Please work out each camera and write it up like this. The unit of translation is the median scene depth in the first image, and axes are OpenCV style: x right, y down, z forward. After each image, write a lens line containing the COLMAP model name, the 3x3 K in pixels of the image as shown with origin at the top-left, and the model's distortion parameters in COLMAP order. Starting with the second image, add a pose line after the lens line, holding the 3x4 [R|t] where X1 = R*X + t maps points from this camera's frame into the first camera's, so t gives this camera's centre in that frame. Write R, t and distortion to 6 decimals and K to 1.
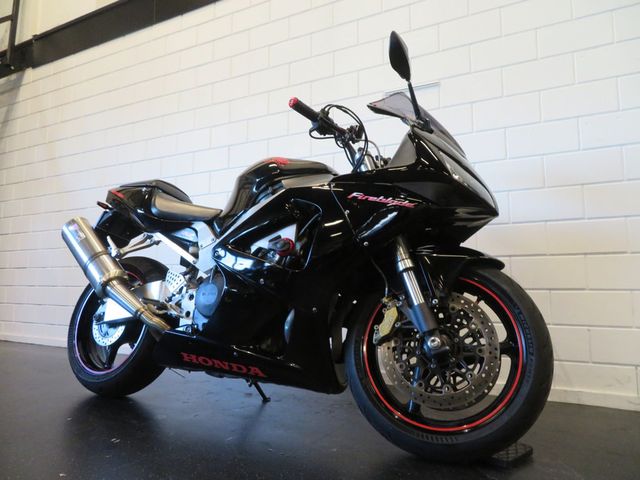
lens RADIAL K [[456.6, 0, 319.9], [0, 456.6, 239.2], [0, 0, 1]] dist [0.004308, 0.000616]
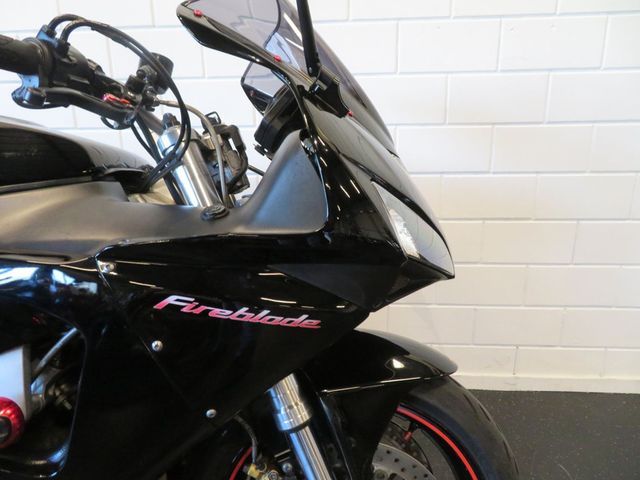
lens RADIAL K [[456.6, 0, 319.0], [0, 456.6, 240.5], [0, 0, 1]] dist [0.004308, 0.000616]
pose [[0.922867, -0.110454, 0.368939, 0.050788], [-0.028176, 0.936057, 0.350719, -0.271286], [-0.384087, -0.334062, 0.860744, 0.598636]]
